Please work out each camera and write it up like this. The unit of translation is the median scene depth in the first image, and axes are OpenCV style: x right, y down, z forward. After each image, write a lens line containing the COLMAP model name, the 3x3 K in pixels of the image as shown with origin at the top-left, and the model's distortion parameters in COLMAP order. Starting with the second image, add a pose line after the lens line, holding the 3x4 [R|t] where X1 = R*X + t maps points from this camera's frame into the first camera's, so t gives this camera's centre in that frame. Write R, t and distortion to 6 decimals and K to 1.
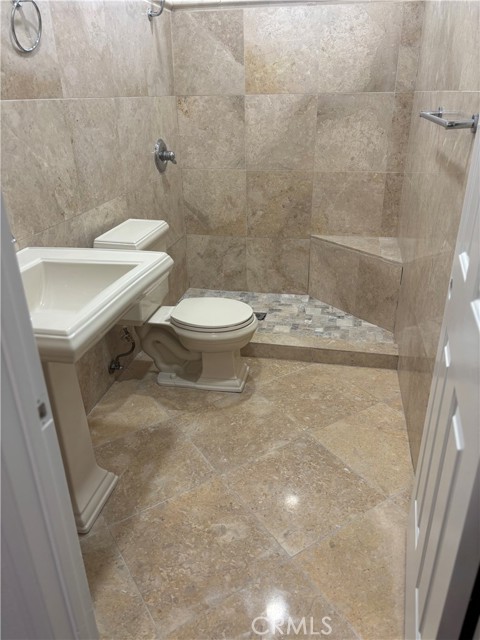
lens RADIAL K [[481.1, 0, 240.0], [0, 481.1, 320.0], [0, 0, 1]] dist [0.055053, -0.057040]
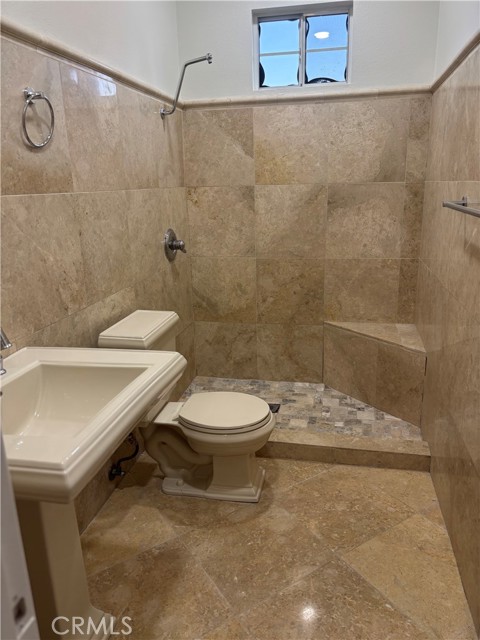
lens RADIAL K [[481.1, 0, 240.0], [0, 481.1, 320.0], [0, 0, 1]] dist [0.055053, -0.057040]
pose [[0.999962, -0.008115, -0.003318, -0.020279], [0.007483, 0.987214, -0.159222, -0.031759], [0.004568, 0.159191, 0.987237, 0.059078]]
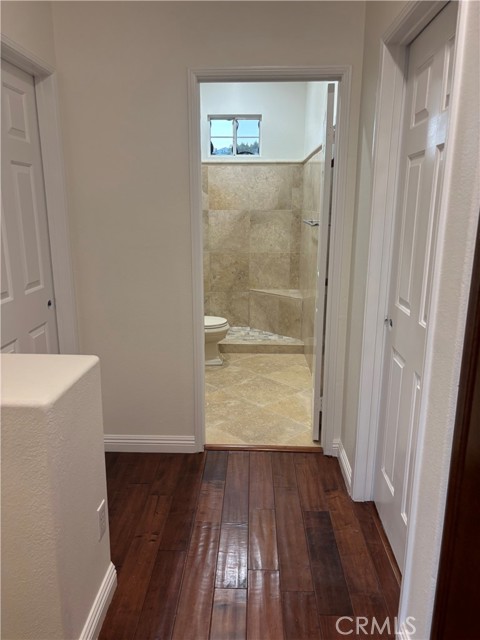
lens RADIAL K [[481.1, 0, 240.0], [0, 481.1, 320.0], [0, 0, 1]] dist [0.055053, -0.057040]
pose [[0.984214, -0.020282, 0.175819, -0.204697], [0.054689, 0.979647, -0.193135, 0.282734], [-0.168323, 0.199701, 0.965291, -0.654769]]
